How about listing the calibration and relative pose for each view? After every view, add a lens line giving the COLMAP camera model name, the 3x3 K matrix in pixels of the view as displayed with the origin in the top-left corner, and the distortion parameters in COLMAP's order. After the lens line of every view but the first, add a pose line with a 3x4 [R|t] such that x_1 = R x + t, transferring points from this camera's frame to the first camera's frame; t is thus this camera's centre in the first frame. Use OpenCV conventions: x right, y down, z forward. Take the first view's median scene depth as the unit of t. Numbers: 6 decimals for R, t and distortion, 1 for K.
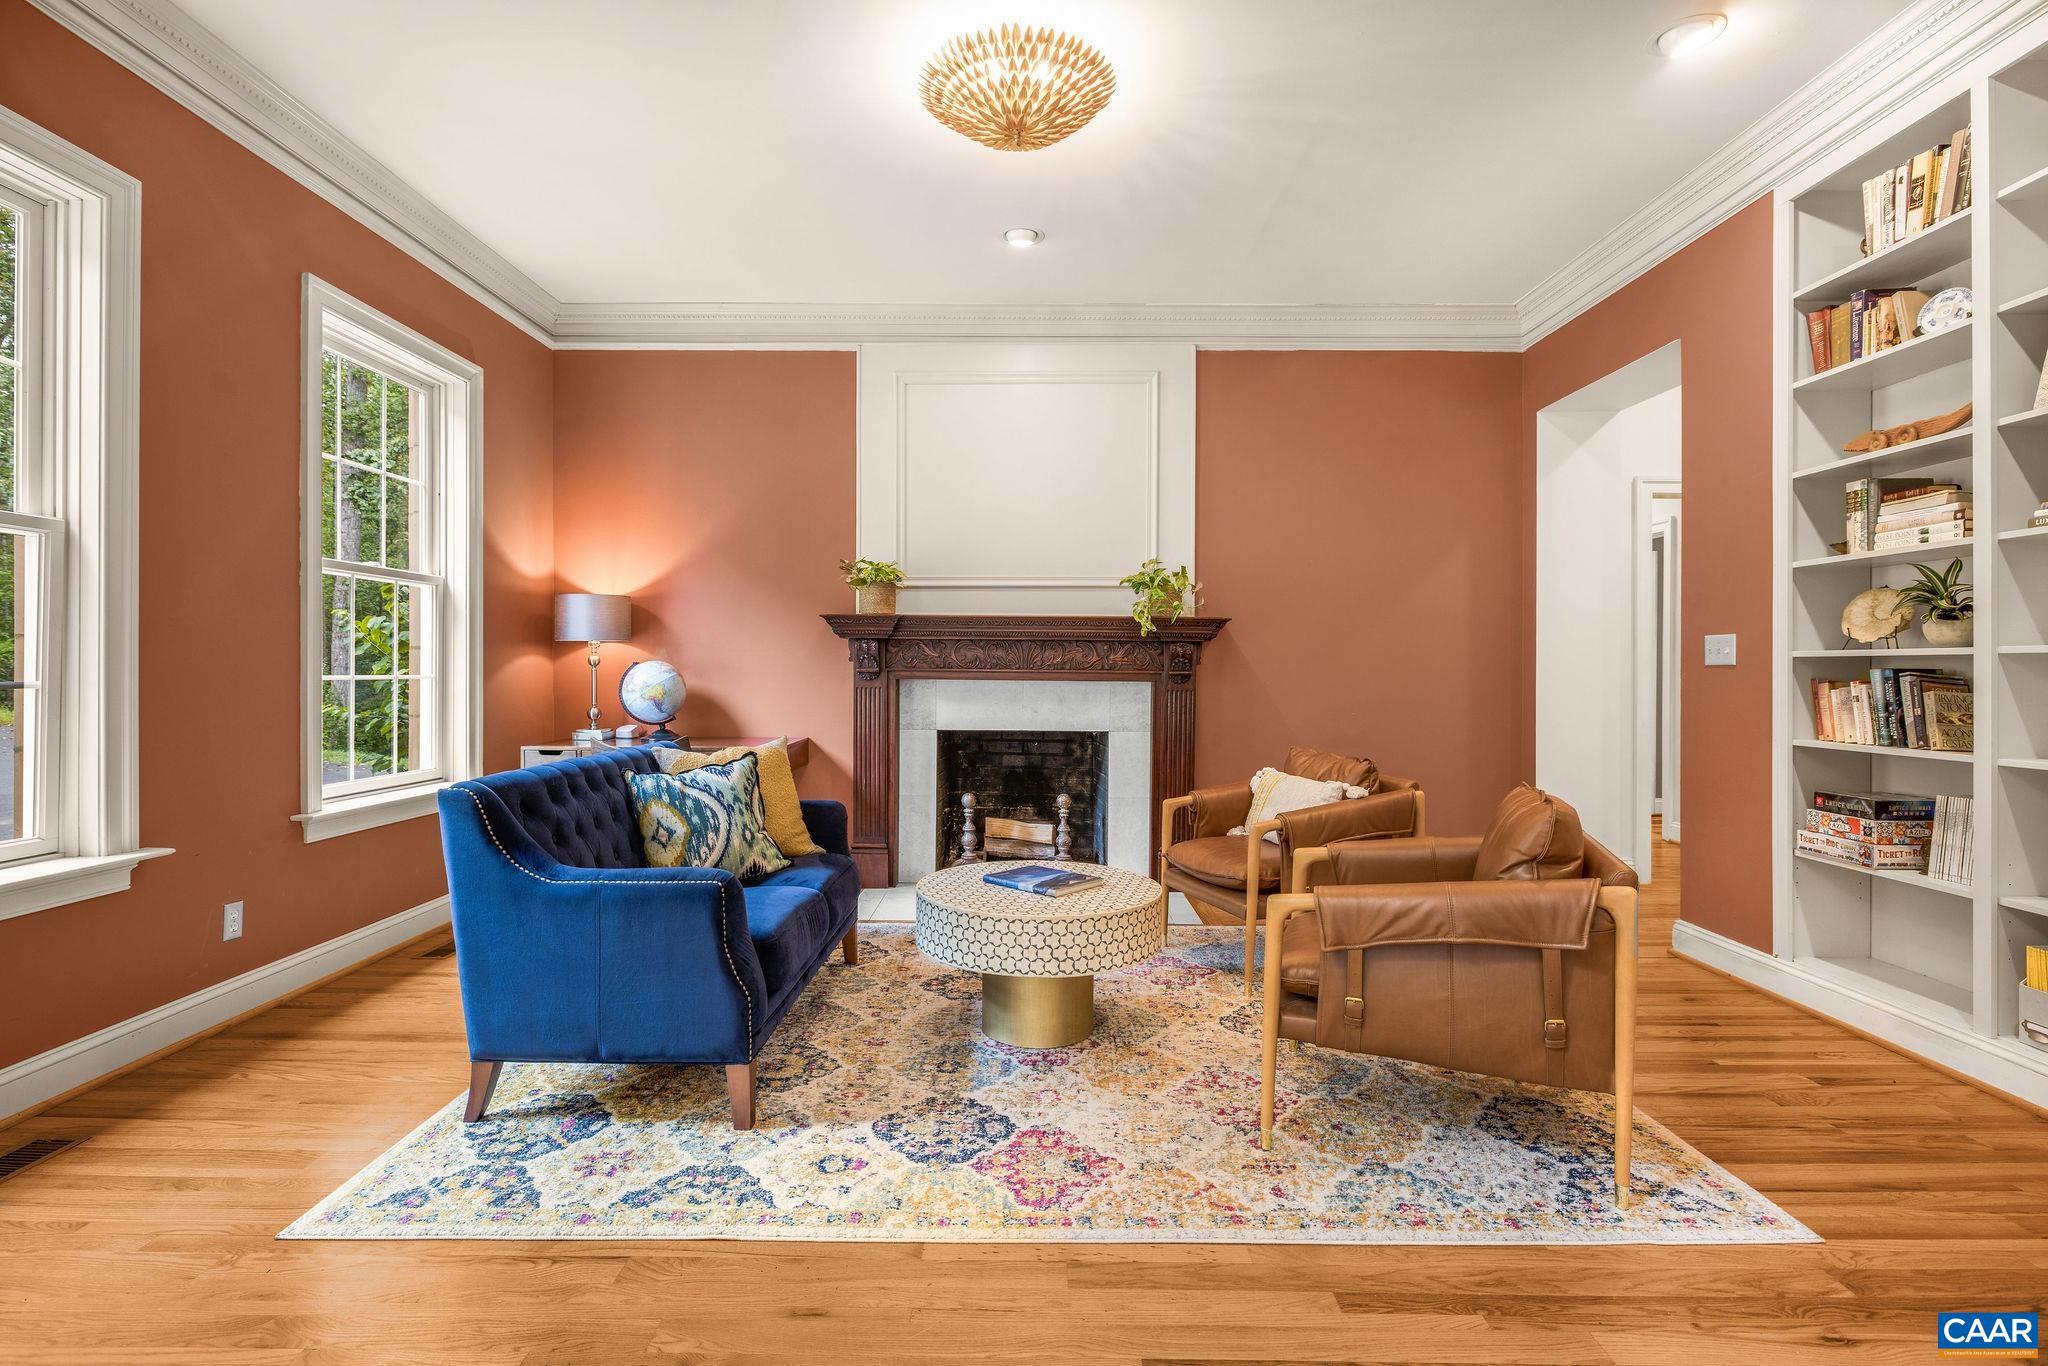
lens RADIAL K [[966.8, 0, 1010.7], [0, 966.8, 670.6], [0, 0, 1]] dist [0.002232, 0.000485]
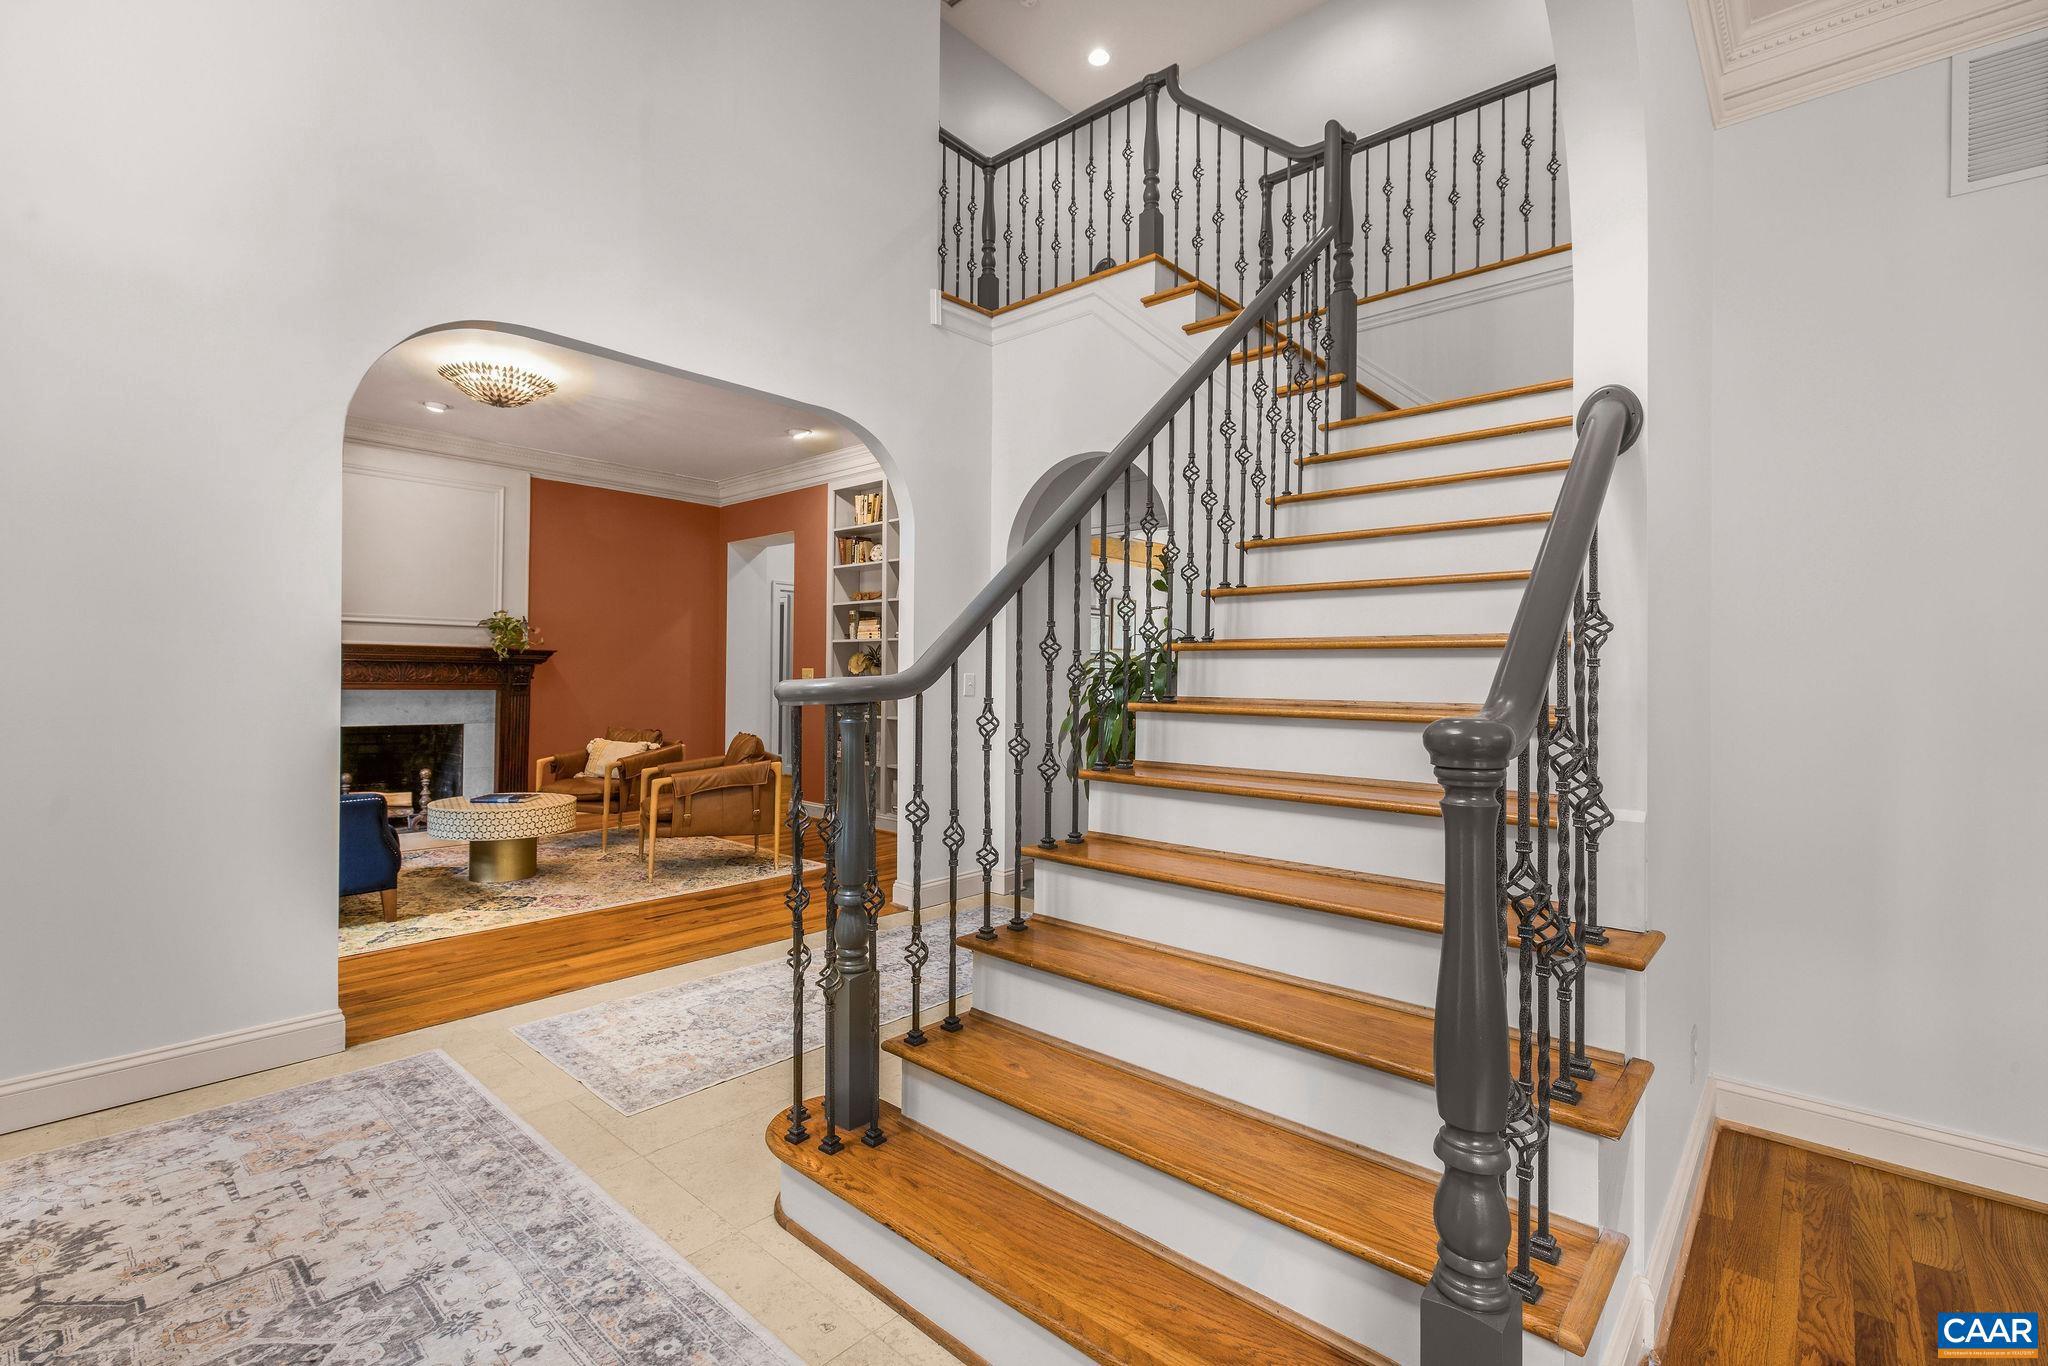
lens RADIAL K [[906.5, 0, 1031.9], [0, 906.5, 672.4], [0, 0, 1]] dist [0.002842, 0.000178]
pose [[0.645972, 0.007576, 0.763323, -0.621459], [-0.009657, 0.999952, -0.001752, -0.033557], [-0.763300, -0.006240, 0.646015, -0.874816]]
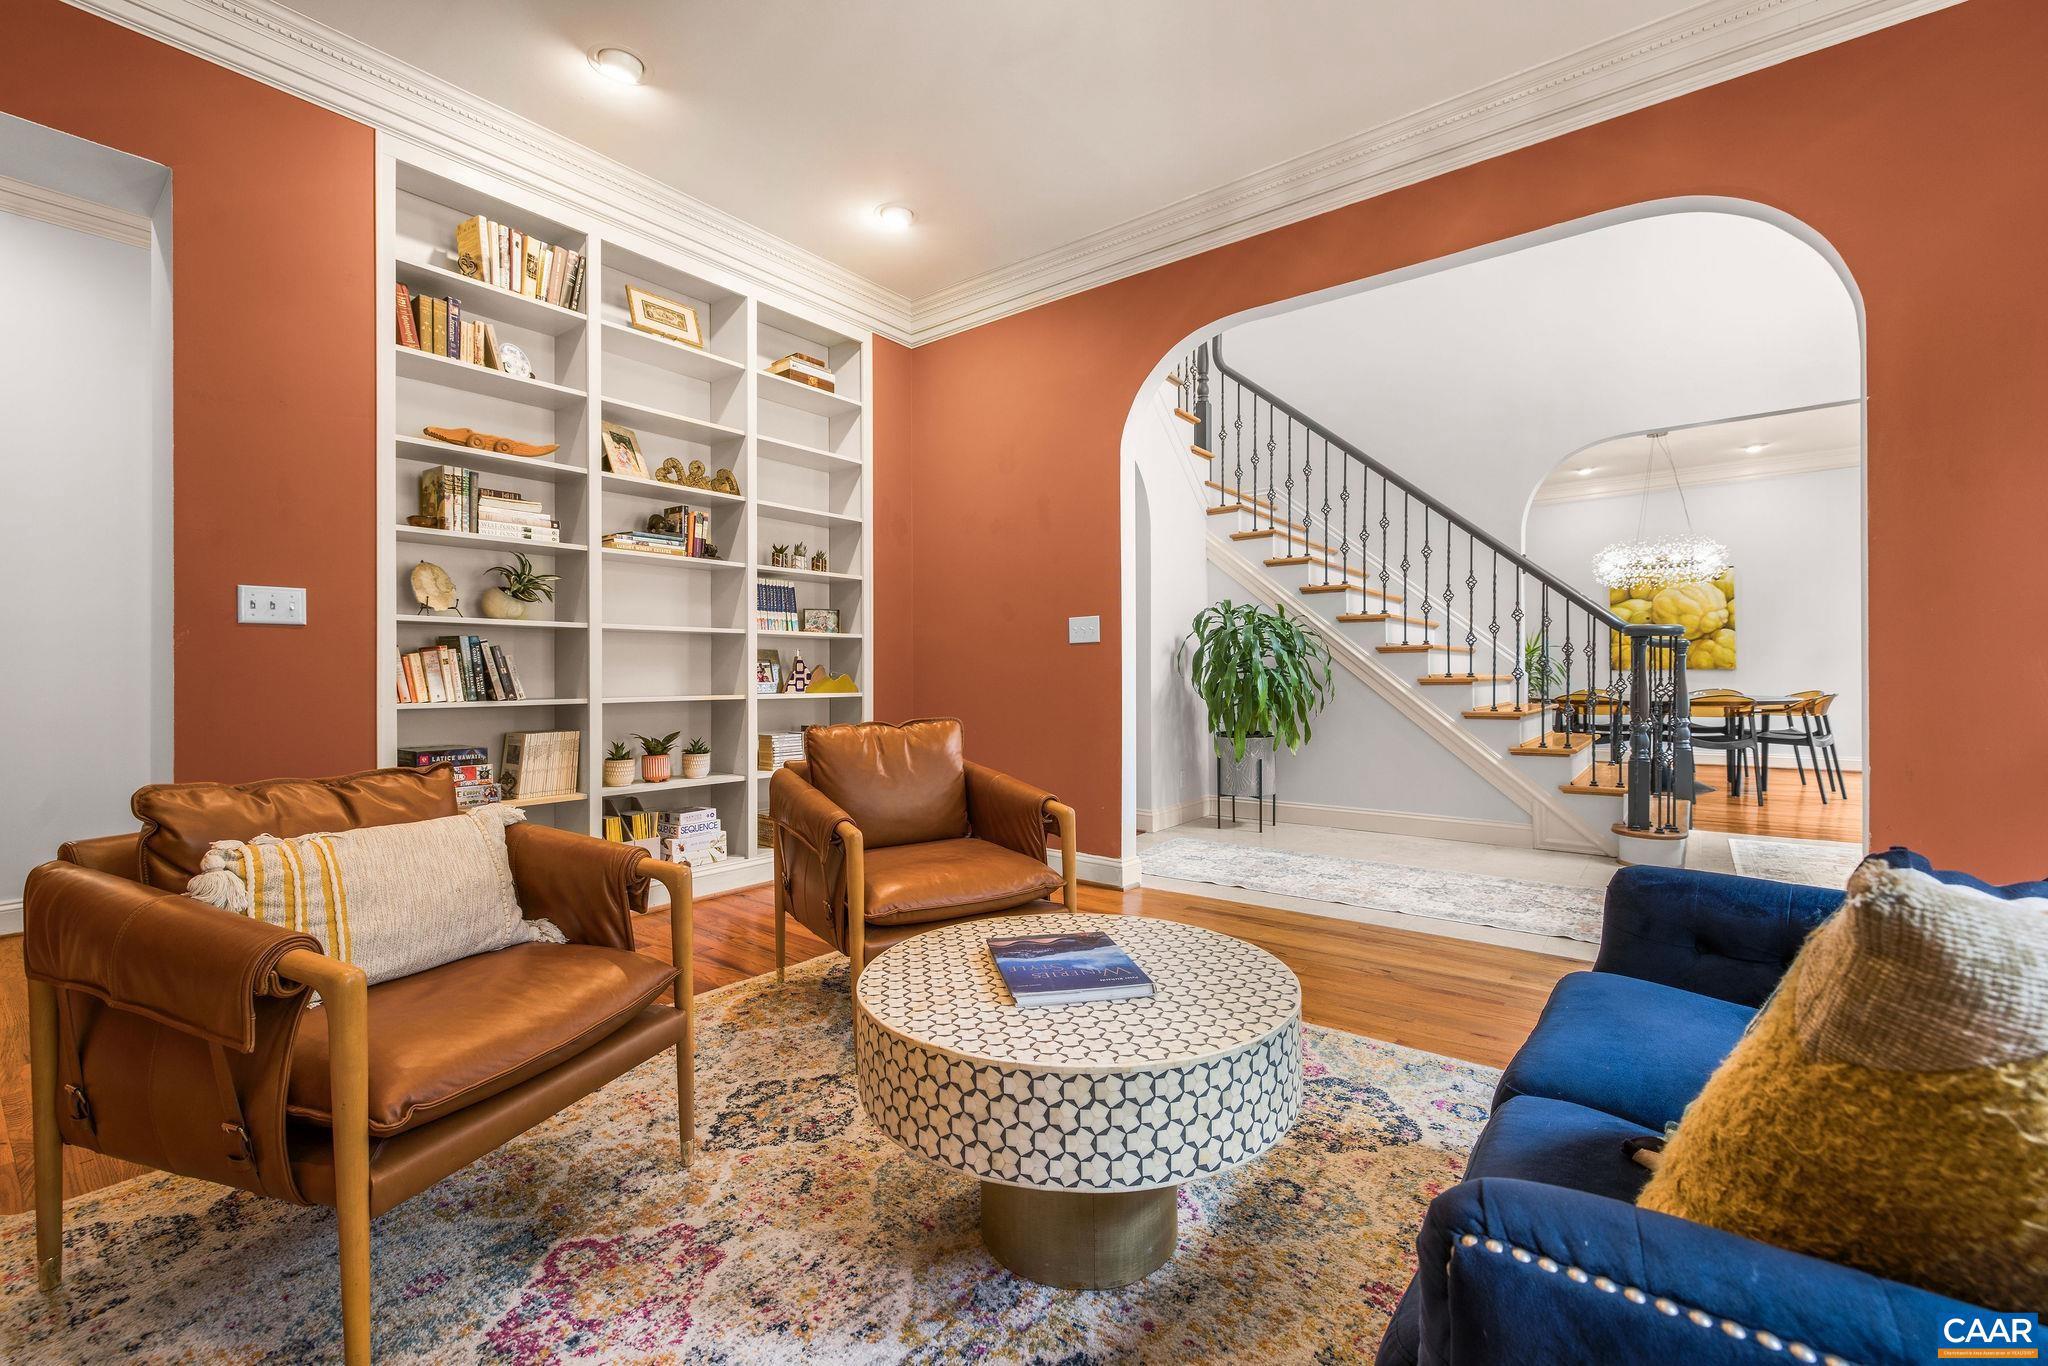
lens RADIAL K [[870.7, 0, 1010.4], [0, 870.7, 677.4], [0, 0, 1]] dist [-0.009199, 0.000747]
pose [[-0.794504, -0.001189, 0.607257, -0.244672], [0.004995, 0.999951, 0.008494, 0.042122], [-0.607238, 0.009782, -0.794460, 1.395517]]
